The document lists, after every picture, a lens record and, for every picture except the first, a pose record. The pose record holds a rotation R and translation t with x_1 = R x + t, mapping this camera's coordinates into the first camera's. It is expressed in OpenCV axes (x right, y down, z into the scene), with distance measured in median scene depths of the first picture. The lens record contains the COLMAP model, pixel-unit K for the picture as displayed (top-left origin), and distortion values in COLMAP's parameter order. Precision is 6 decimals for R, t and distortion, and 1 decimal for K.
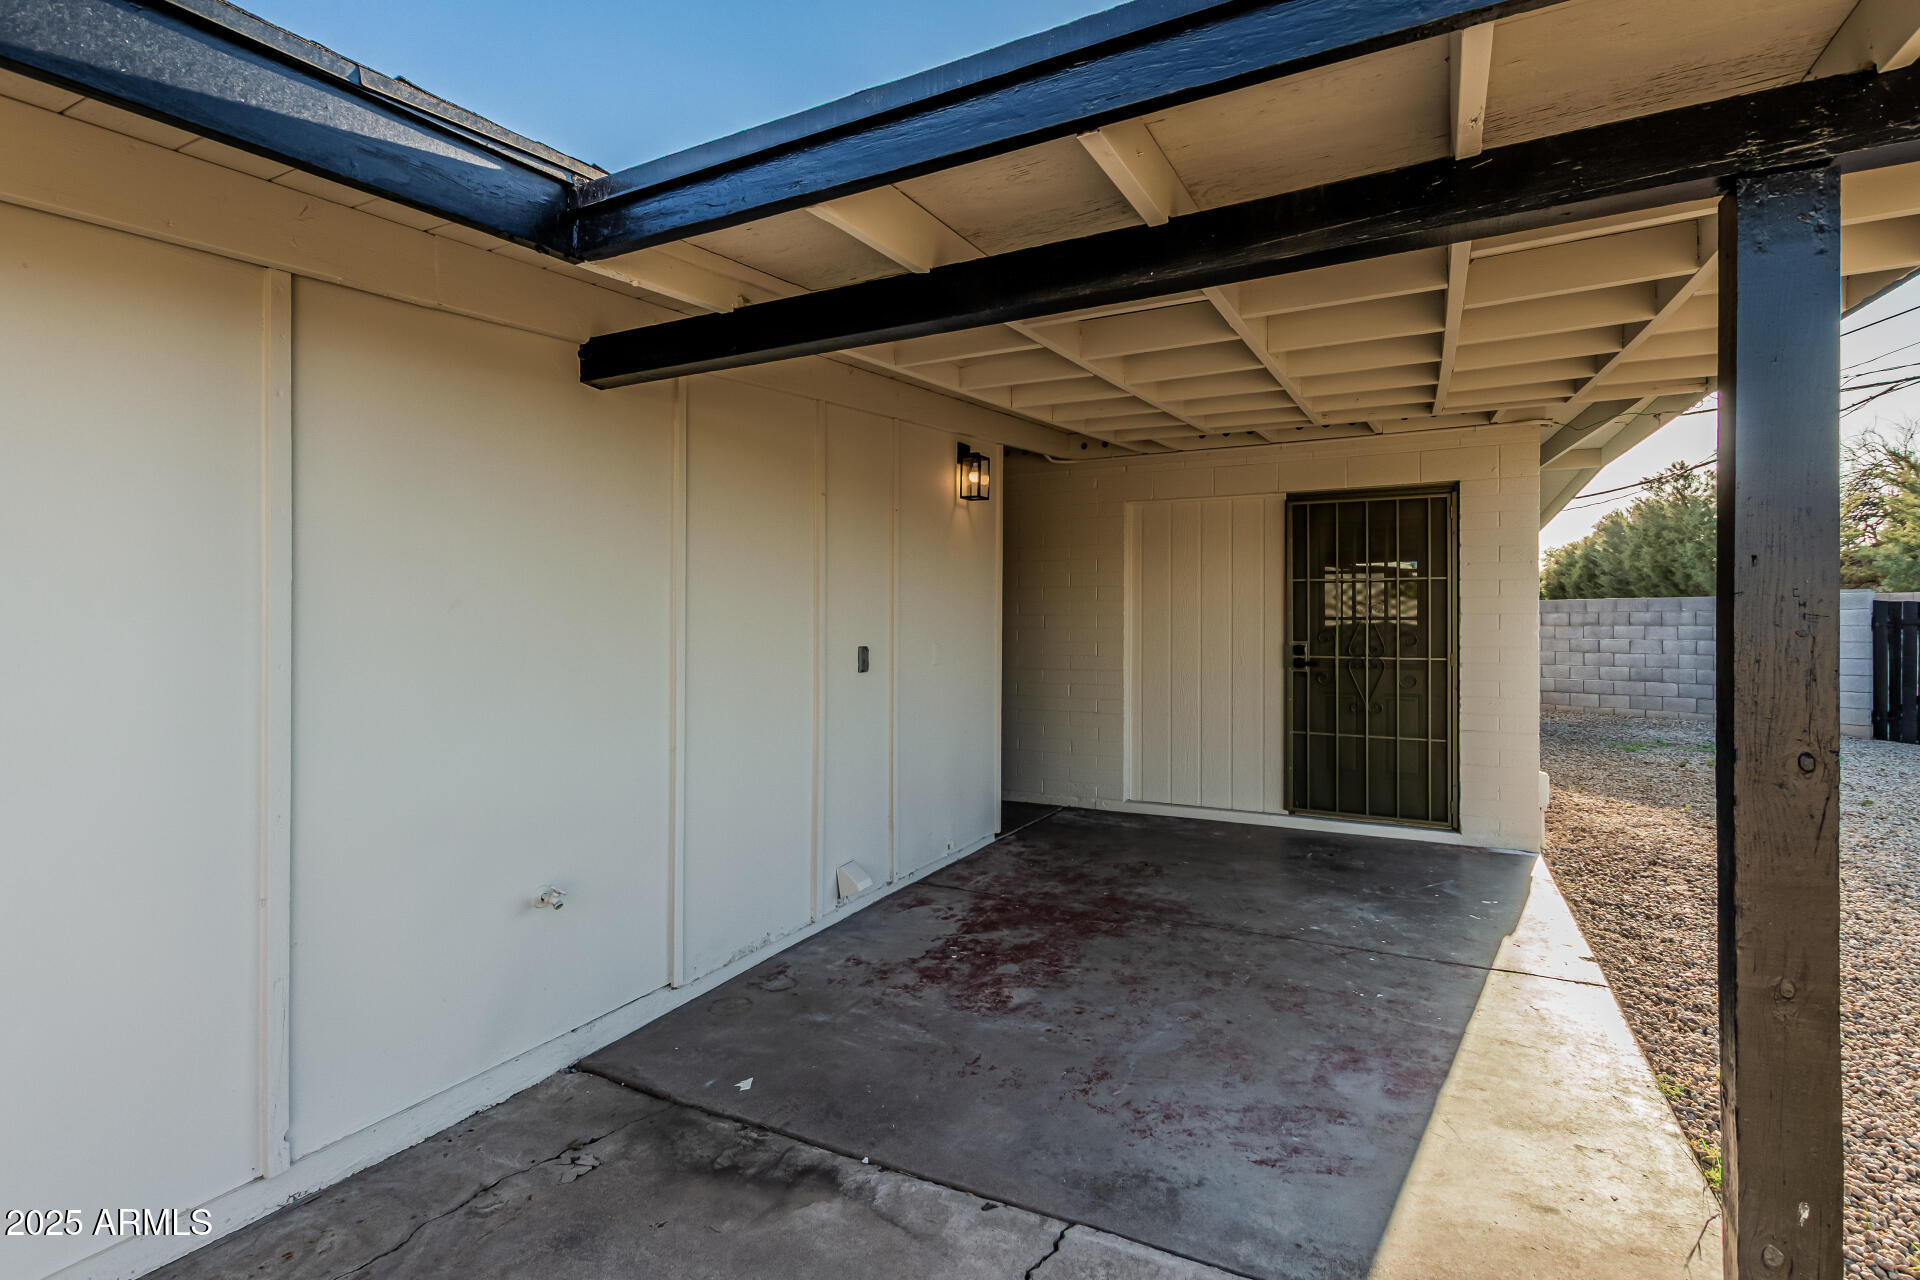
lens RADIAL K [[883.5, 0, 963.4], [0, 883.5, 615.8], [0, 0, 1]] dist [0.002979, -0.000674]
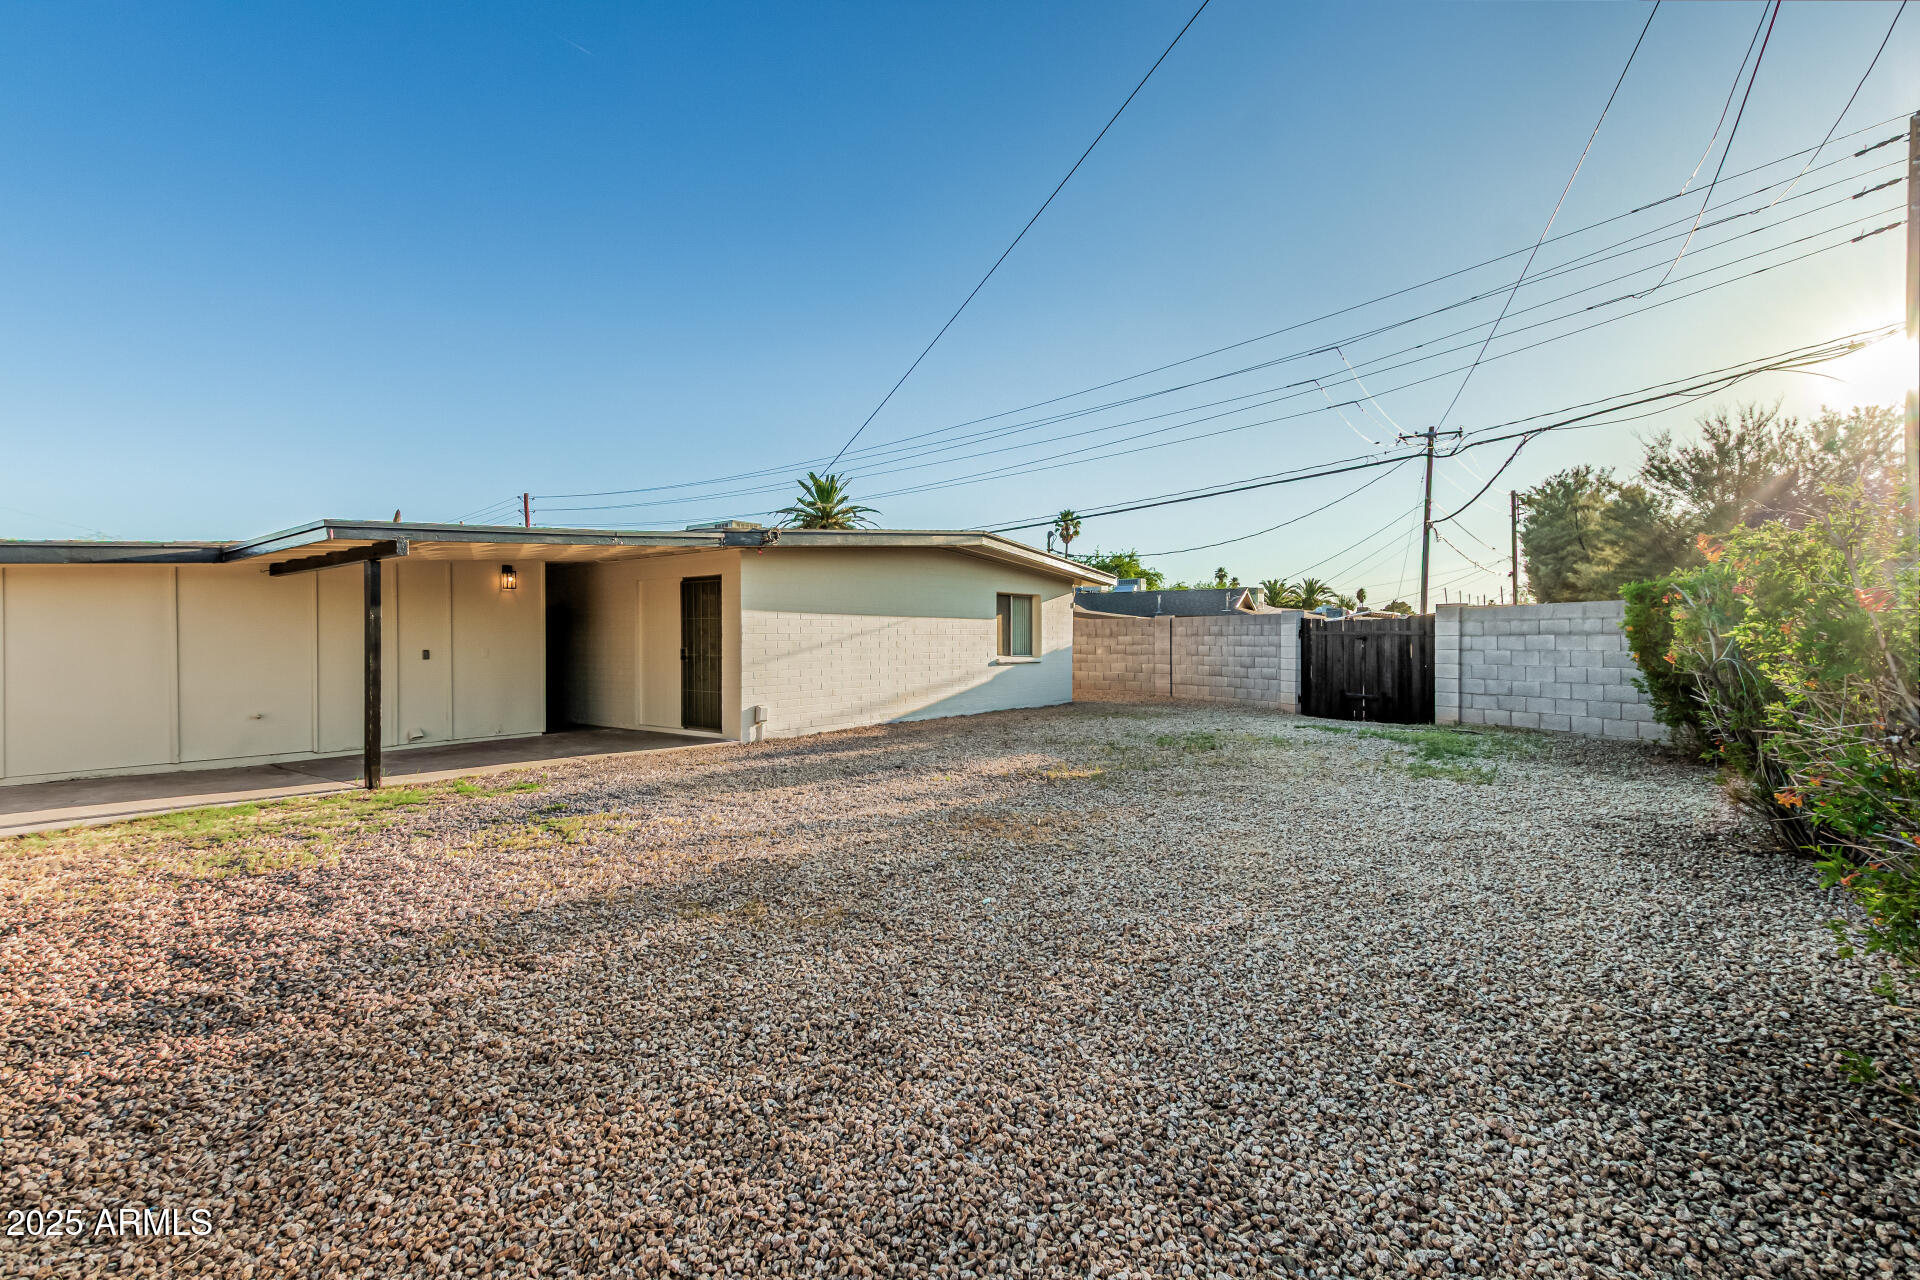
lens RADIAL K [[874.5, 0, 961.7], [0, 874.5, 642.4], [0, 0, 1]] dist [0.006172, -0.003462]
pose [[0.984053, -0.003393, -0.177844, 0.740163], [0.007212, 0.999757, 0.020832, -0.012150], [0.177730, -0.021782, 0.983838, -0.502670]]
